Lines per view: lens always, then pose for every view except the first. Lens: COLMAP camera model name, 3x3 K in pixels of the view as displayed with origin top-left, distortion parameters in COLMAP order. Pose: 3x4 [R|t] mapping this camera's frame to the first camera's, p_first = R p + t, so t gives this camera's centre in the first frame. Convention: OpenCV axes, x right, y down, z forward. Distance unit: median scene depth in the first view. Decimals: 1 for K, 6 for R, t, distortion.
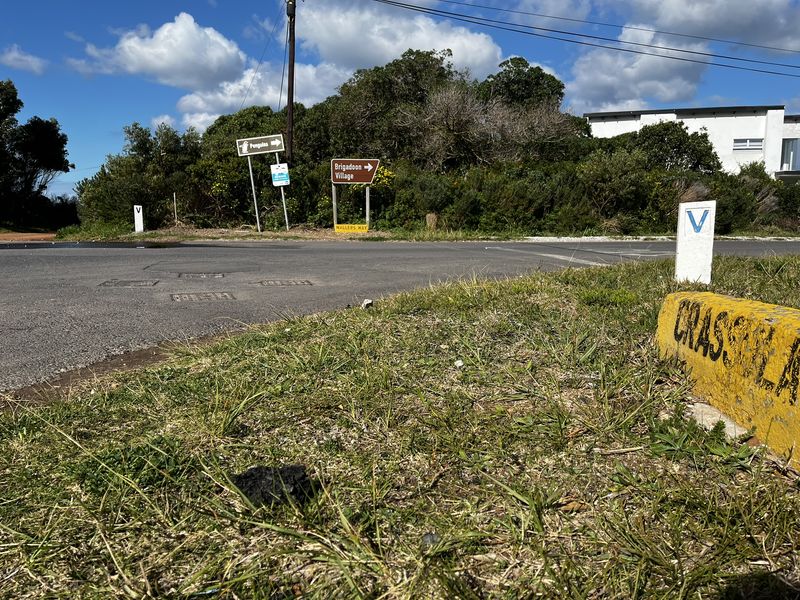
lens RADIAL K [[599.2, 0, 400.0], [0, 599.2, 300.0], [0, 0, 1]] dist [0.058203, -0.113572]
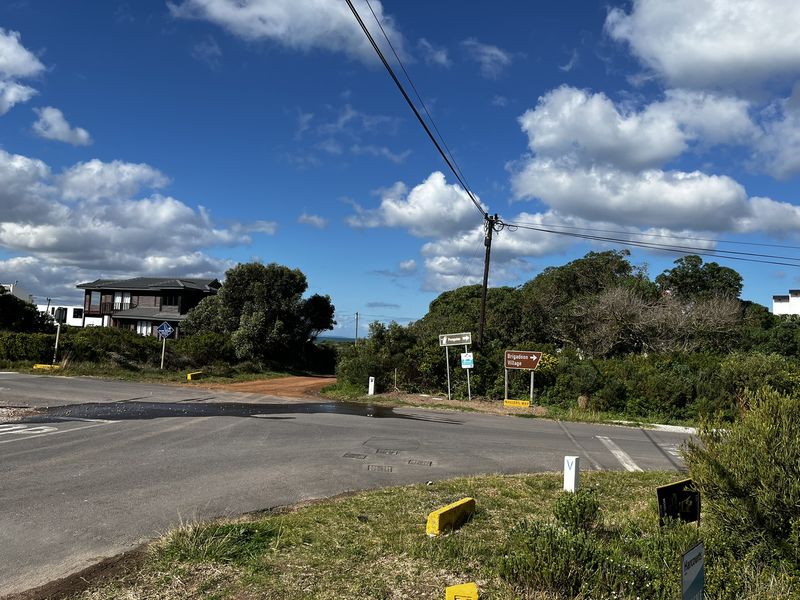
lens RADIAL K [[599.2, 0, 400.0], [0, 599.2, 300.0], [0, 0, 1]] dist [0.058203, -0.113572]
pose [[0.929306, 0.027062, -0.368318, 0.159138], [-0.107263, 0.974098, -0.199065, -0.048285], [0.353391, 0.224499, 0.908138, -0.340315]]
